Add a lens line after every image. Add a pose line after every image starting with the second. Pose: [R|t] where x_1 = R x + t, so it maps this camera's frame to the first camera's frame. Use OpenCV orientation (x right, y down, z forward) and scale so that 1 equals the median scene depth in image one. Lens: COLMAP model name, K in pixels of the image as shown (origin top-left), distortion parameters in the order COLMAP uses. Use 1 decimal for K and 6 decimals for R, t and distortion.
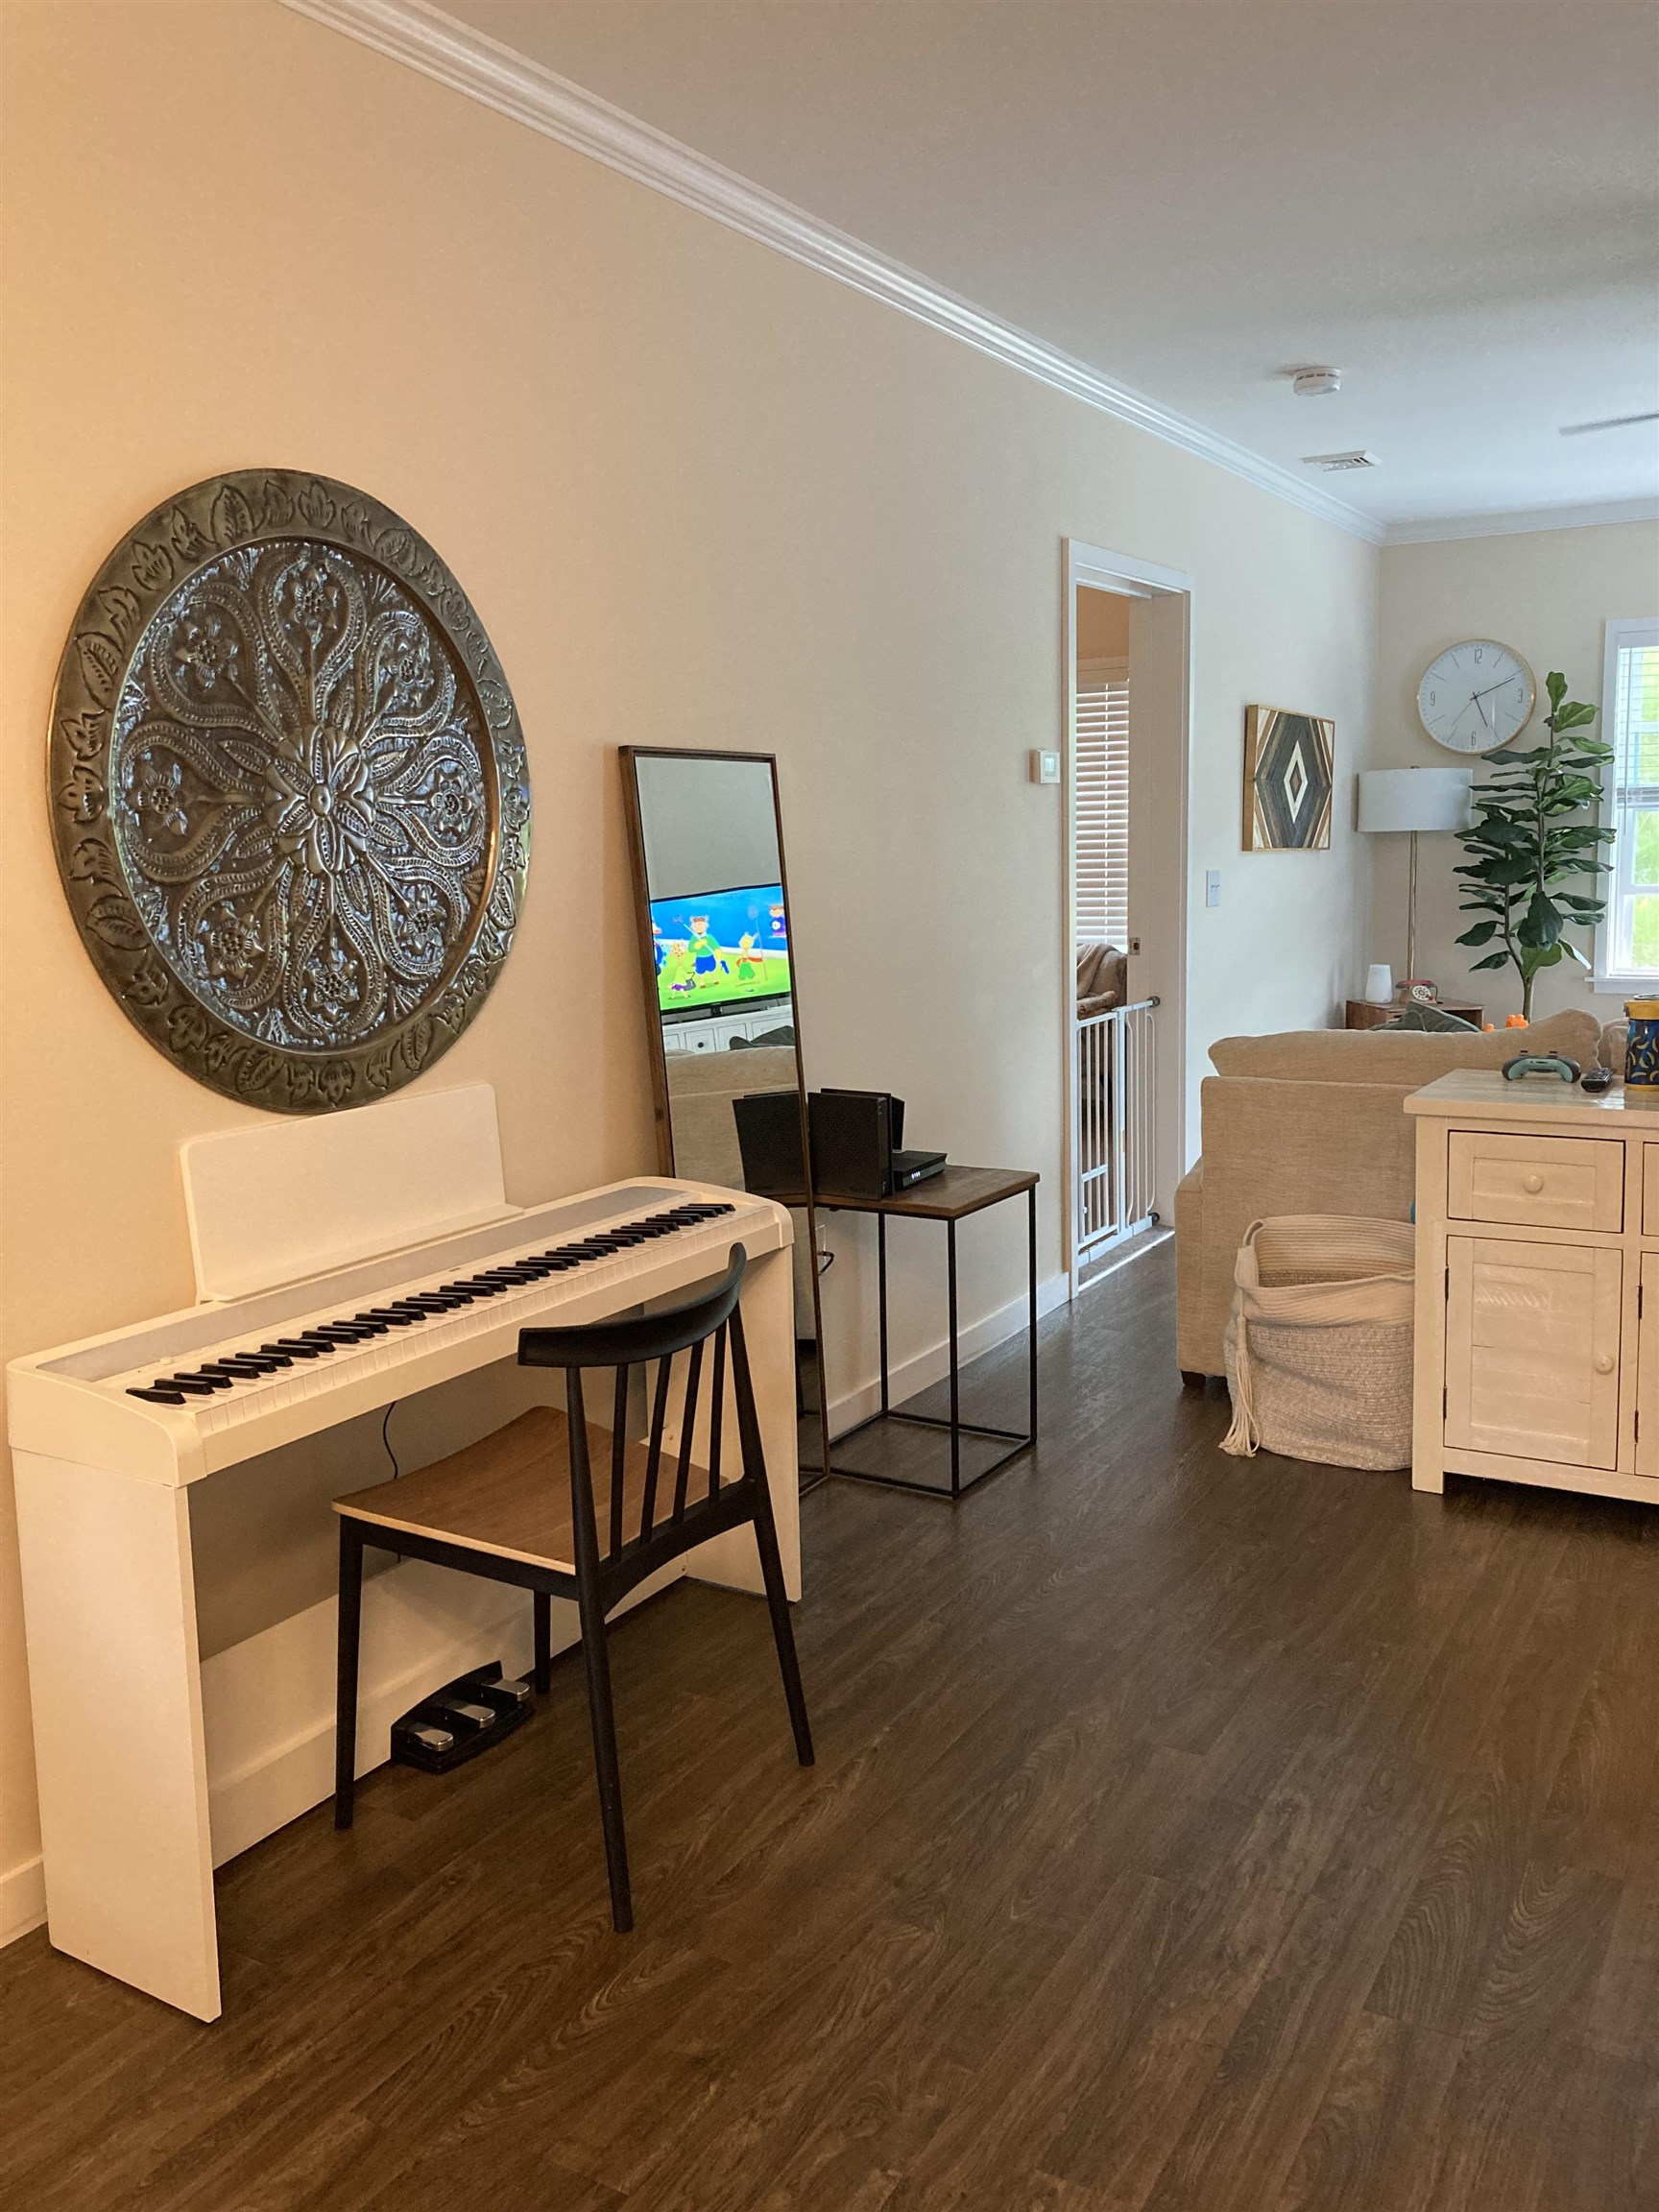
lens RADIAL K [[1809.8, 0, 829.5], [0, 1809.8, 1106.0], [0, 0, 1]] dist [0.011467, -0.007757]
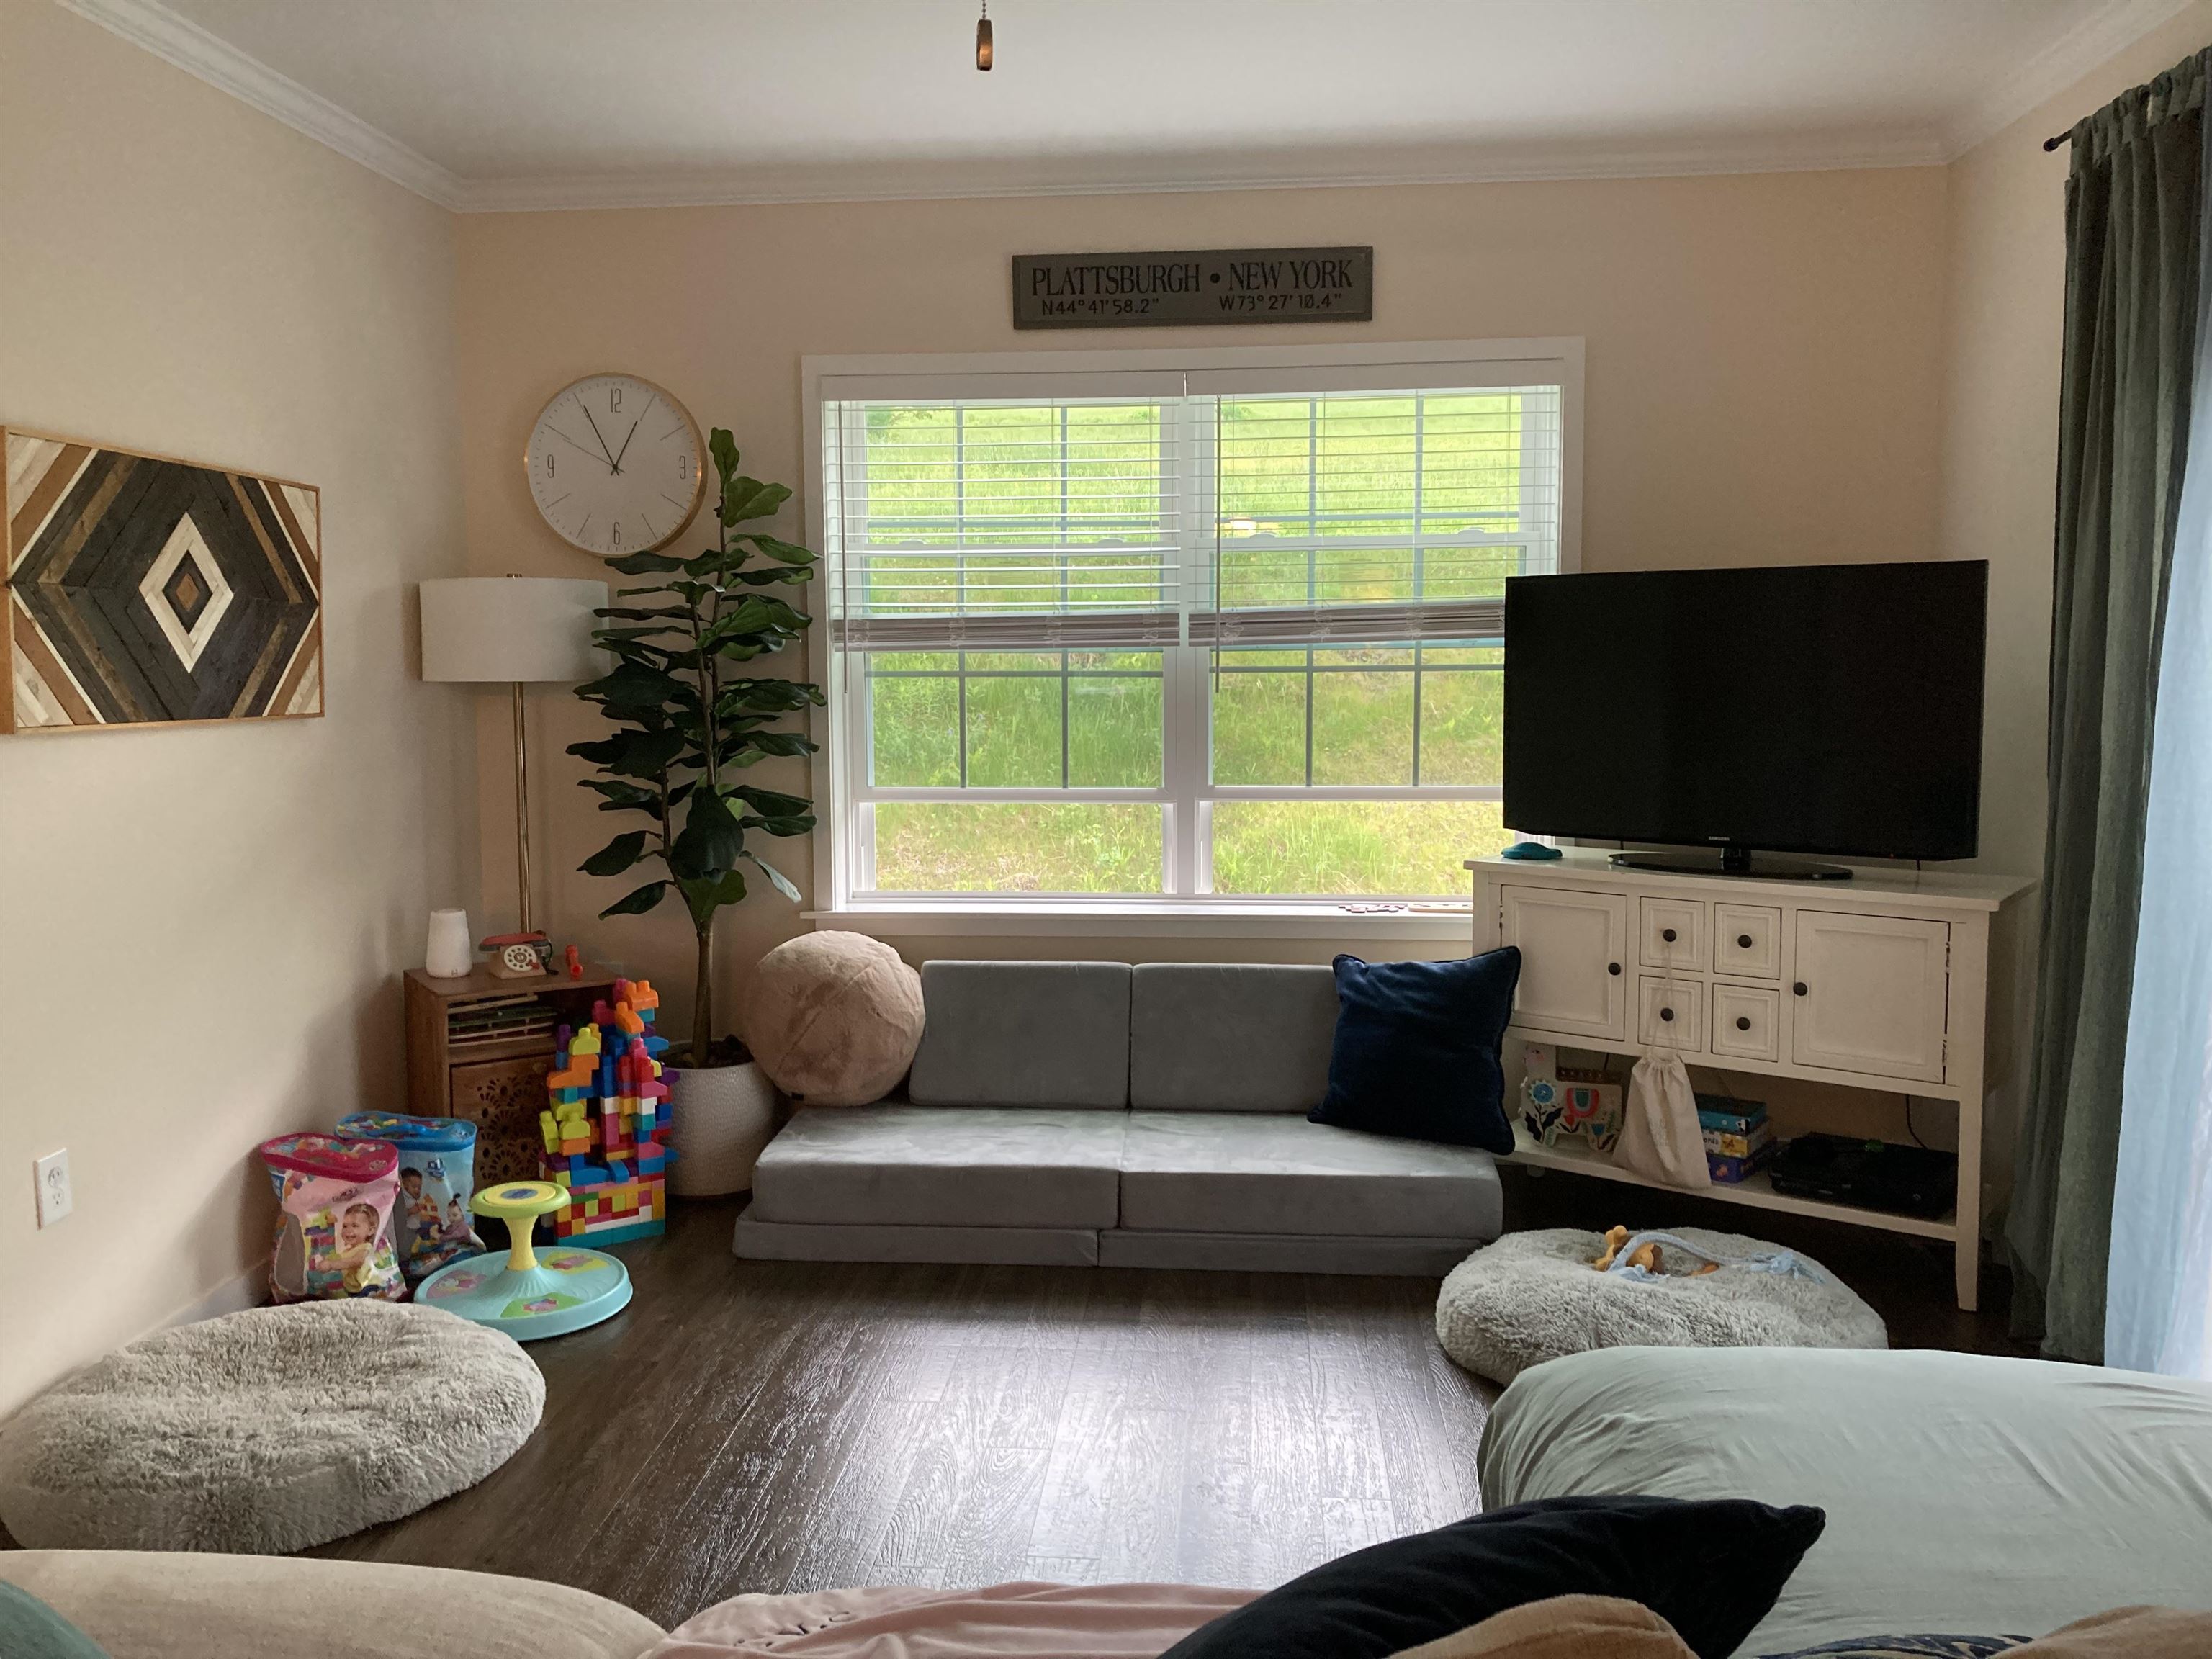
lens RADIAL K [[1809.8, 0, 1106.0], [0, 1809.8, 829.5], [0, 0, 1]] dist [0.011467, -0.007757]
pose [[0.900171, -0.027686, 0.434656, 0.244618], [0.048099, 0.998192, -0.036031, -0.073903], [-0.432873, 0.053340, 0.899876, 0.390432]]
